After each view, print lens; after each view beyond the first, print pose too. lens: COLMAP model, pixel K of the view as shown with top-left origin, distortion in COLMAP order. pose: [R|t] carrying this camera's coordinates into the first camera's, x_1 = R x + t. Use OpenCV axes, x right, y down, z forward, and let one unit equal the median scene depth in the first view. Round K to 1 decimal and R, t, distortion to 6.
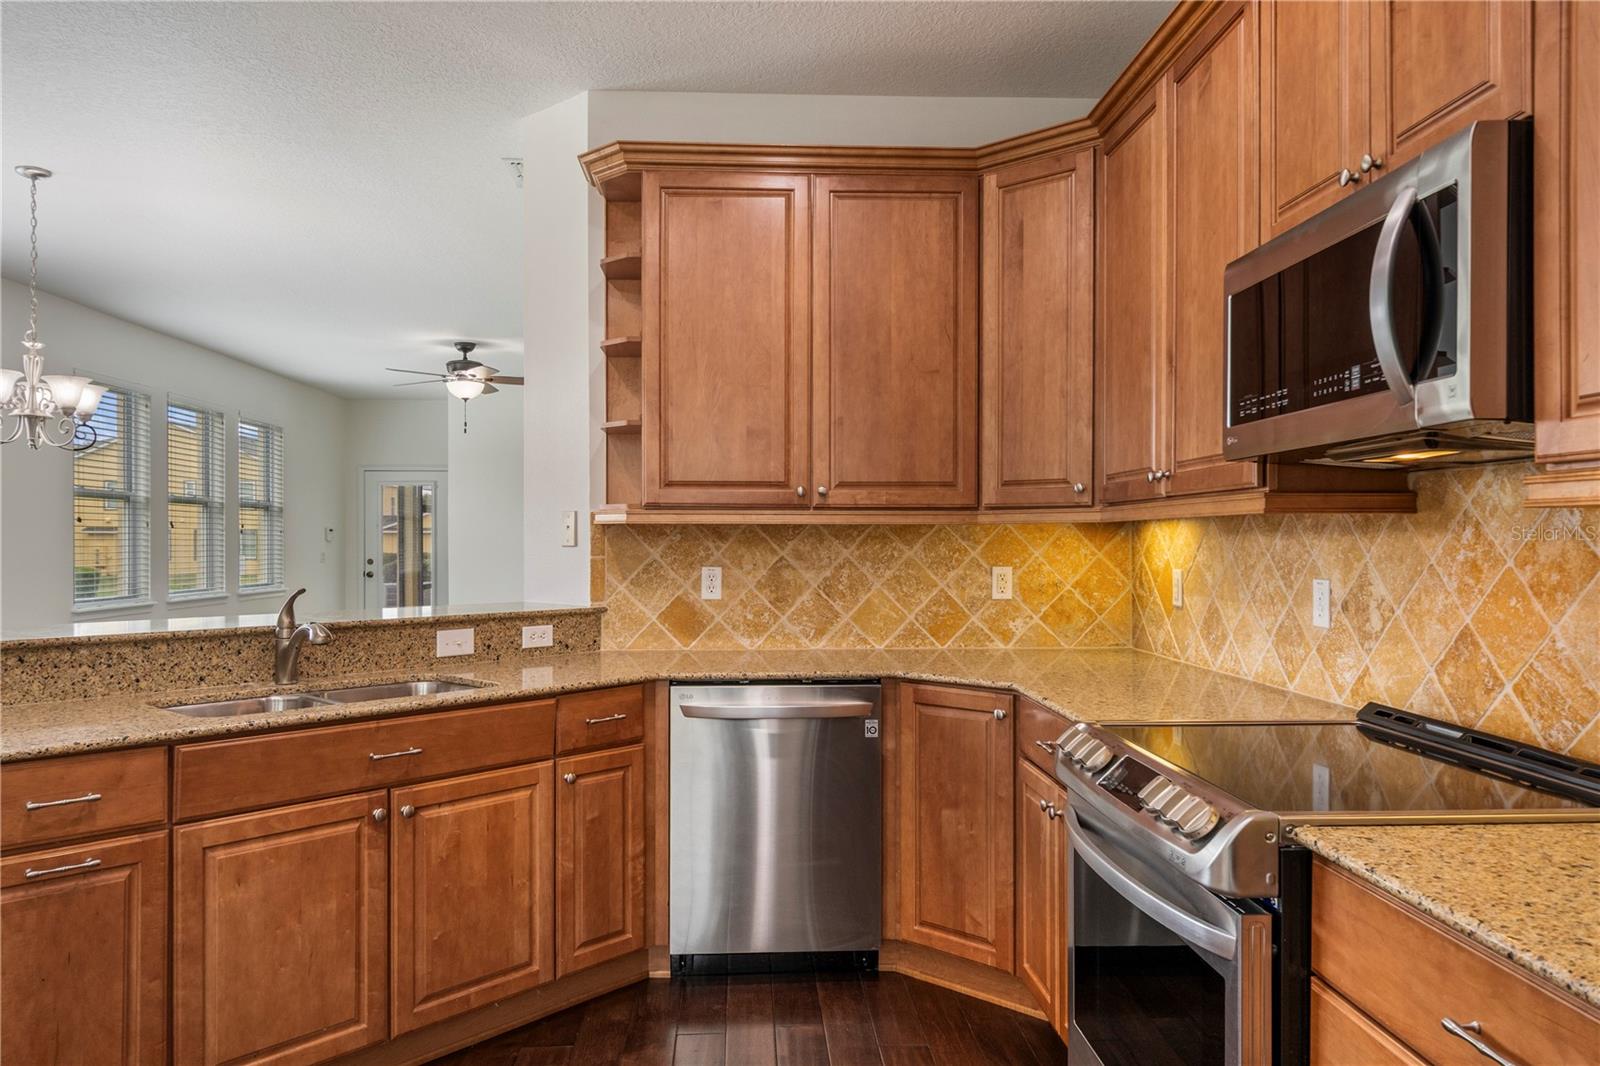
lens RADIAL K [[1096.3, 0, 795.9], [0, 1096.3, 541.7], [0, 0, 1]] dist [0.018886, -0.011602]
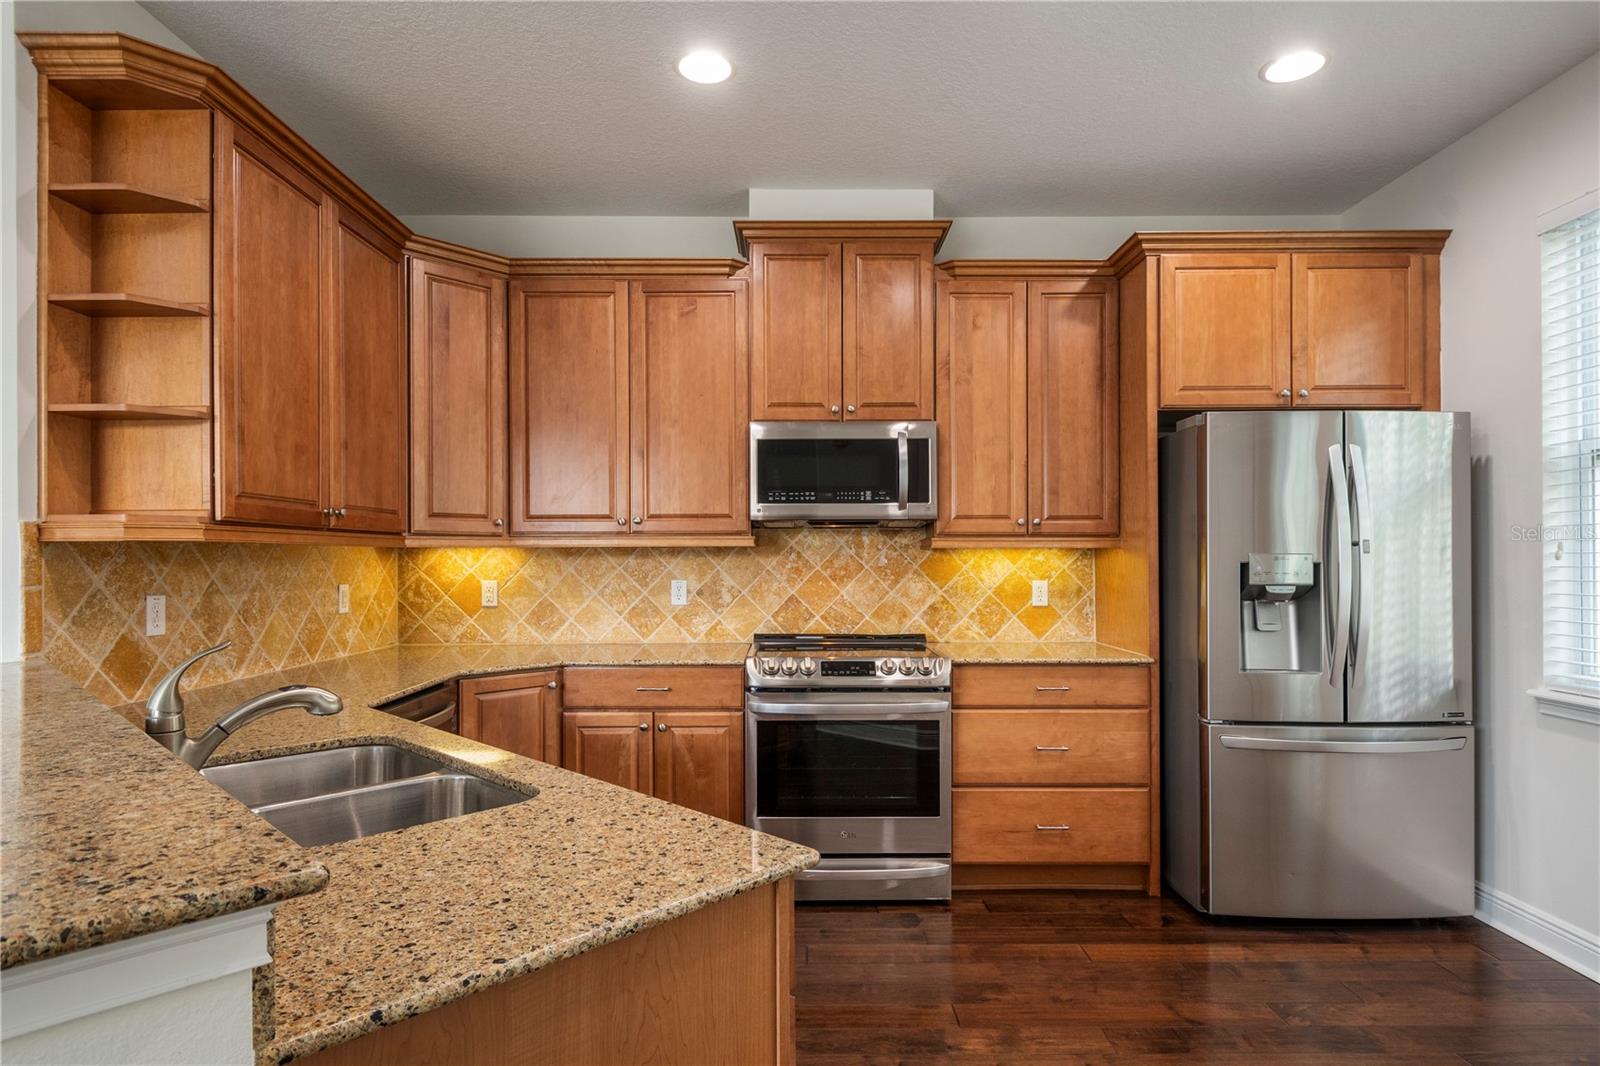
lens RADIAL K [[873.1, 0, 802.4], [0, 873.1, 555.2], [0, 0, 1]] dist [0.014622, -0.006029]
pose [[0.040845, 0.002835, 0.999161, -0.854389], [0.005465, 0.999980, -0.003060, -0.002544], [-0.999151, 0.005586, 0.040828, 0.598488]]
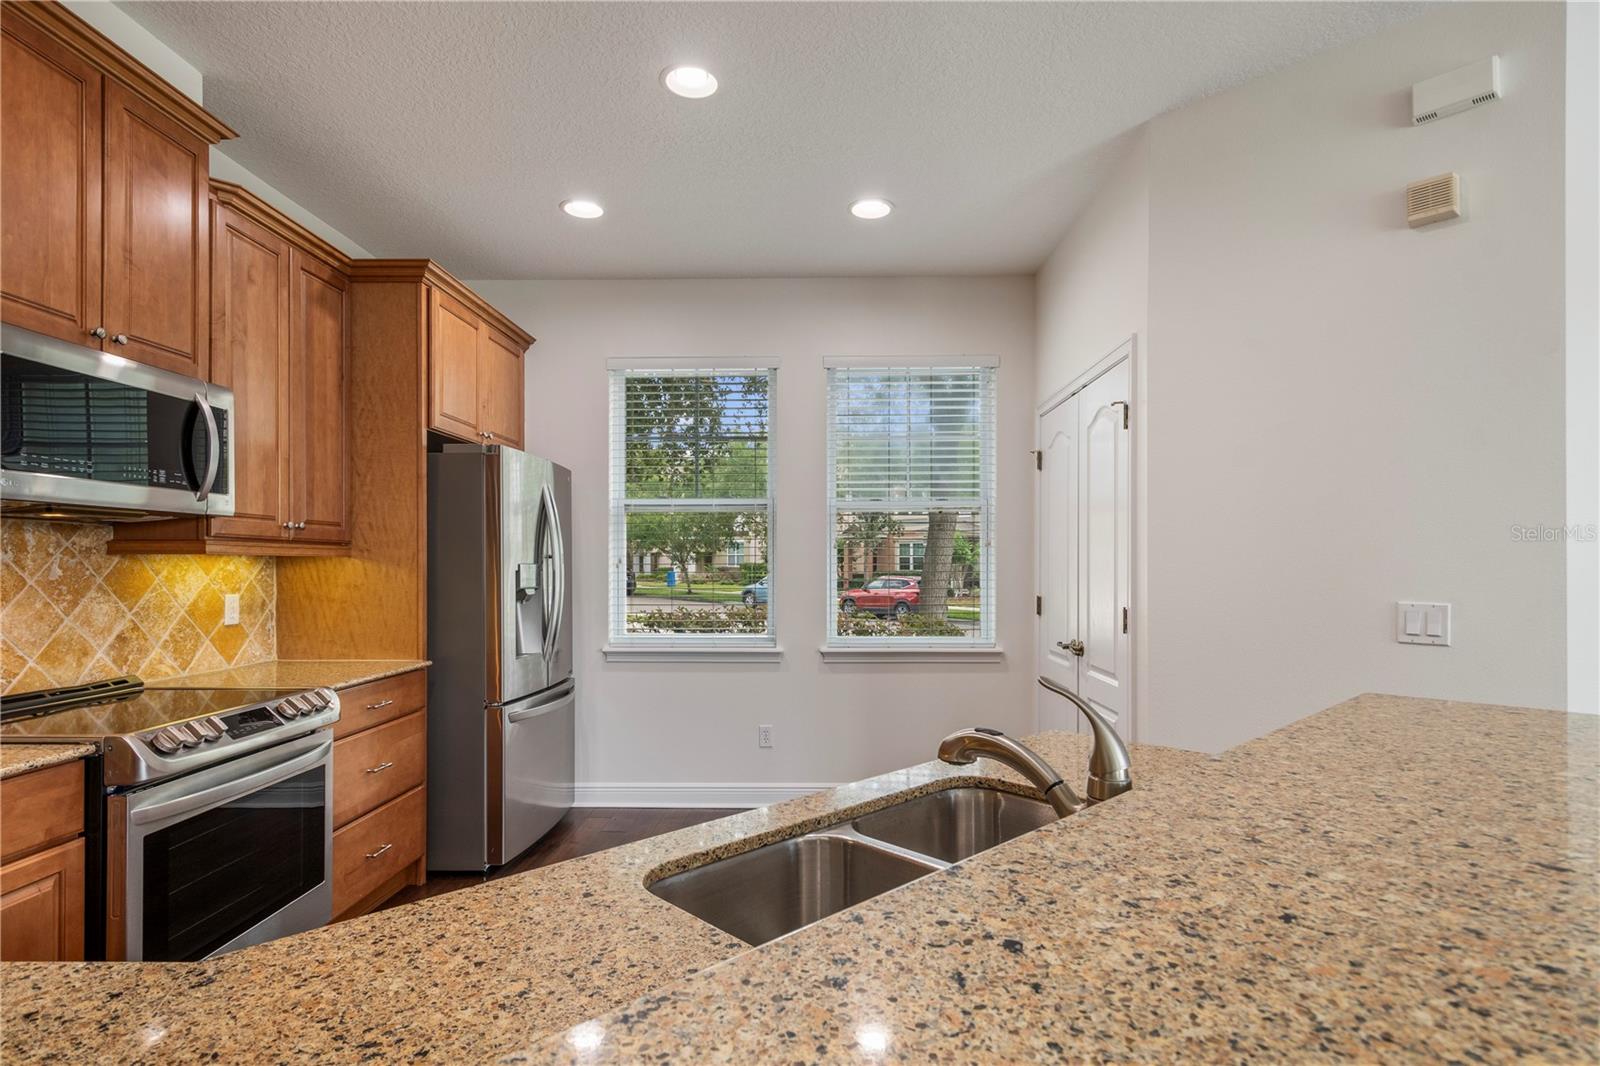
lens RADIAL K [[825.3, 0, 803.8], [0, 825.3, 561.8], [0, 0, 1]] dist [0.007532, -0.001399]
pose [[-0.997366, 0.000043, 0.072532, -0.338094], [0.000051, 1.000000, 0.000111, -0.007111], [-0.072532, 0.000114, -0.997366, 1.251951]]
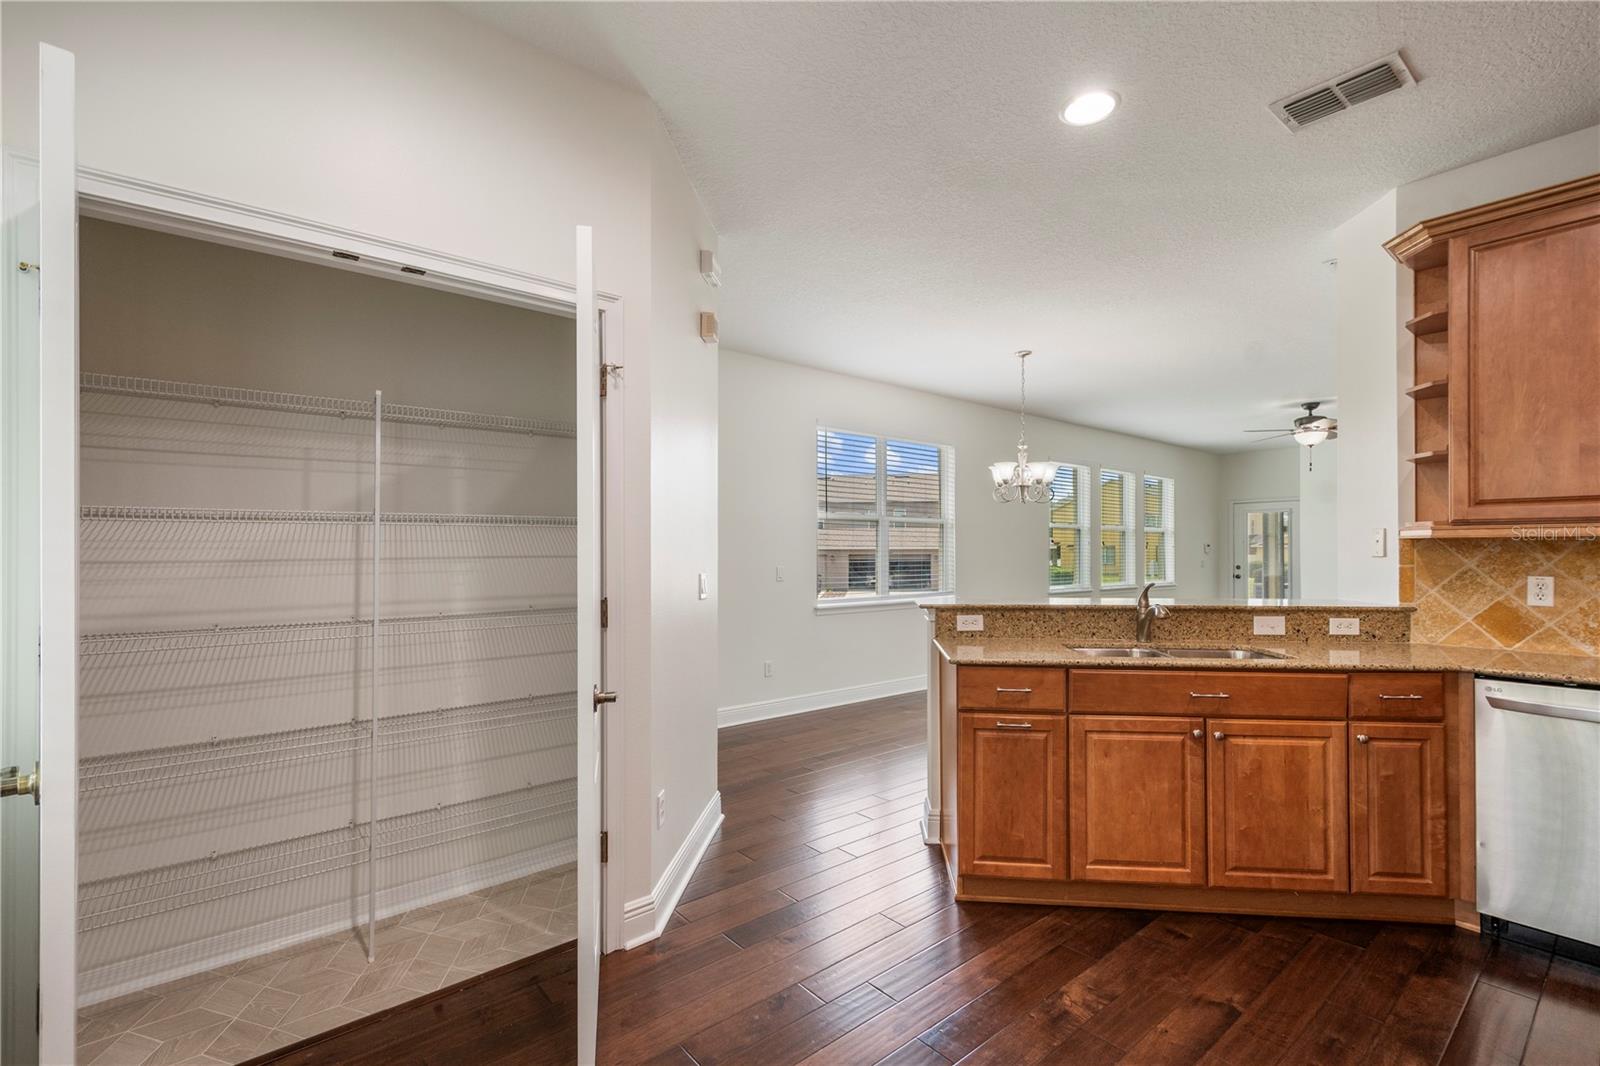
lens RADIAL K [[715.9, 0, 802.1], [0, 715.9, 548.4], [0, 0, 1]] dist [0.008222, -0.002304]
pose [[0.598156, -0.006035, -0.801357, 0.069882], [0.000088, 0.999972, -0.007466, 0.000940], [0.801379, 0.004396, 0.598140, -0.019351]]
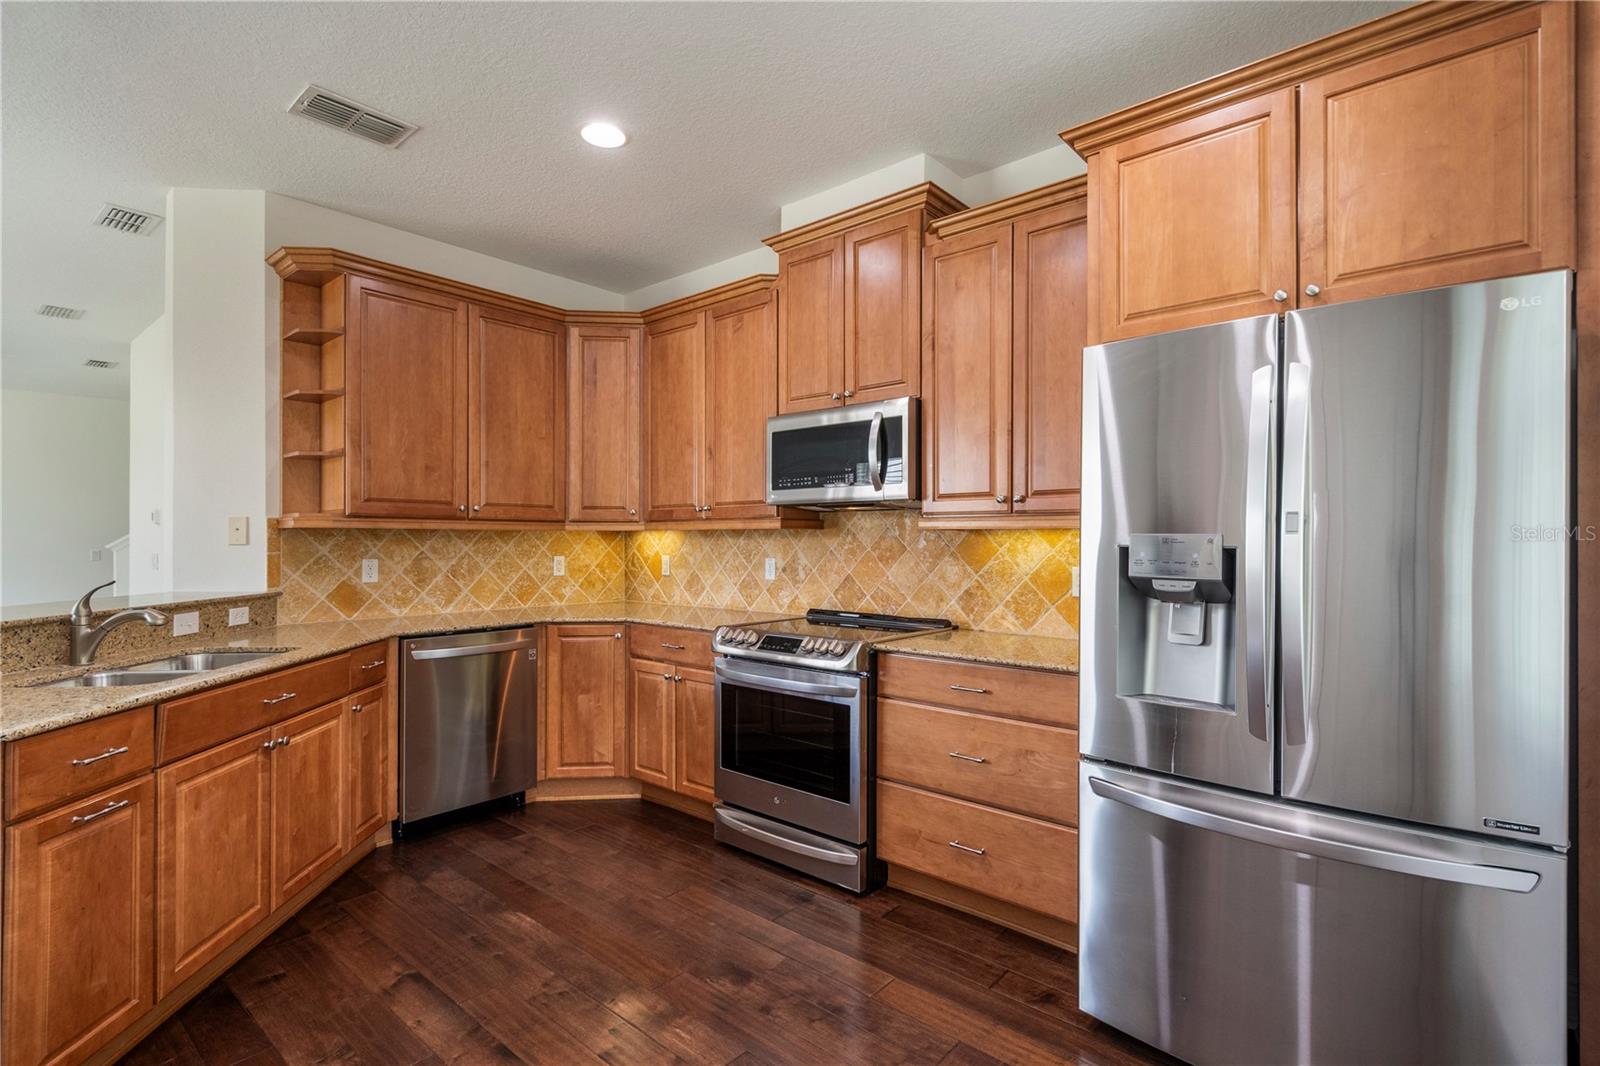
lens RADIAL K [[759.0, 0, 808.9], [0, 759.0, 540.0], [0, 0, 1]] dist [0.004485, -0.003086]
pose [[0.683450, 0.001933, 0.729995, -0.485401], [0.000046, 0.999996, -0.002691, 0.001616], [-0.729997, 0.001872, 0.683447, -0.084865]]
